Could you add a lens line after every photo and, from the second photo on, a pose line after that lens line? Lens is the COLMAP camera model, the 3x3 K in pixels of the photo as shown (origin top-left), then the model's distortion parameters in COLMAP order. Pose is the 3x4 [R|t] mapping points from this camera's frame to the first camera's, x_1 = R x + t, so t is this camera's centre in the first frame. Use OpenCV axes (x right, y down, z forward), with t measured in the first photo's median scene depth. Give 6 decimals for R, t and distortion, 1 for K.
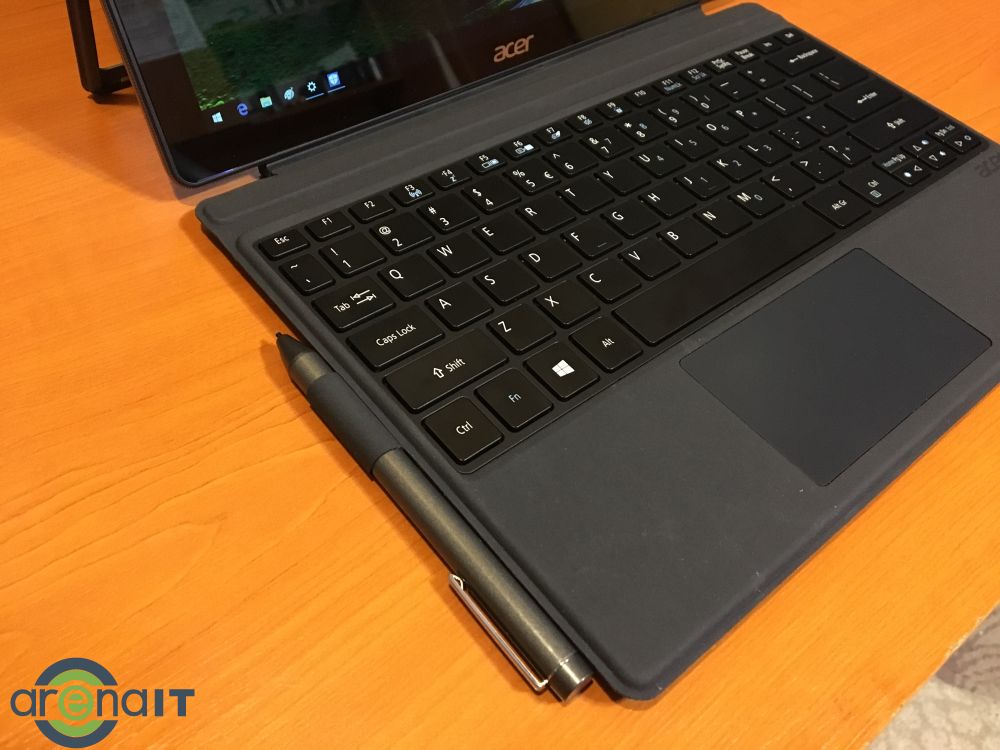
lens RADIAL K [[843.3, 0, 501.5], [0, 843.3, 374.0], [0, 0, 1]] dist [0.106590, -0.205221]
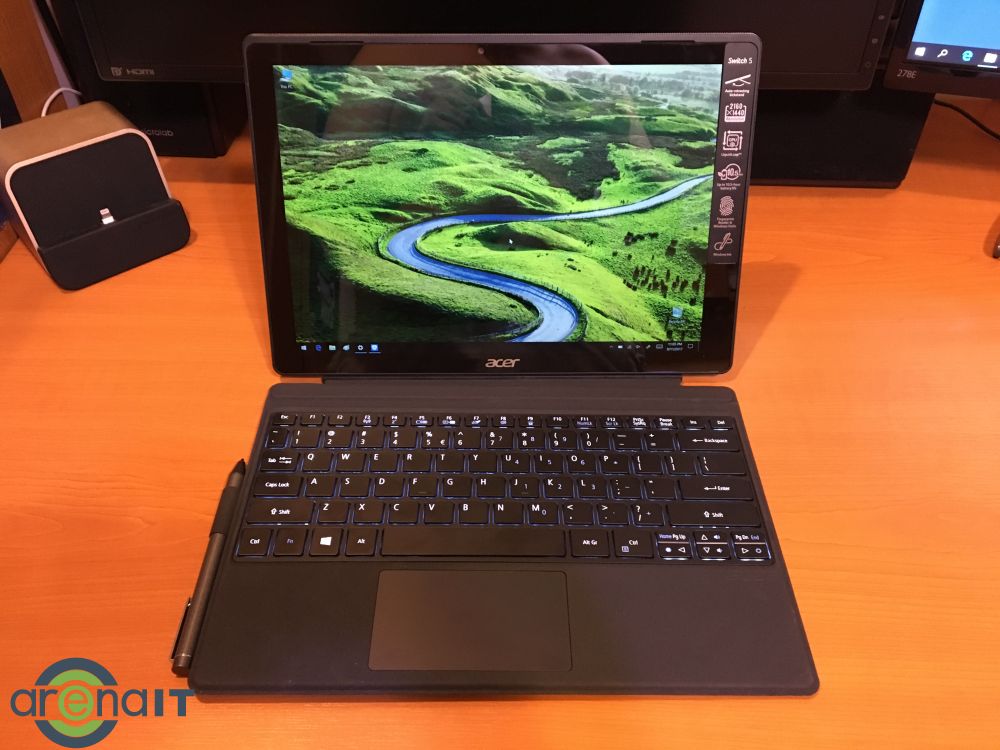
lens RADIAL K [[843.3, 0, 501.5], [0, 843.3, 374.0], [0, 0, 1]] dist [0.106590, -0.205221]
pose [[0.763436, 0.355758, -0.539075, 0.957317], [-0.443229, 0.895661, -0.036615, -0.336321], [0.469802, 0.266886, 0.841462, -0.350999]]
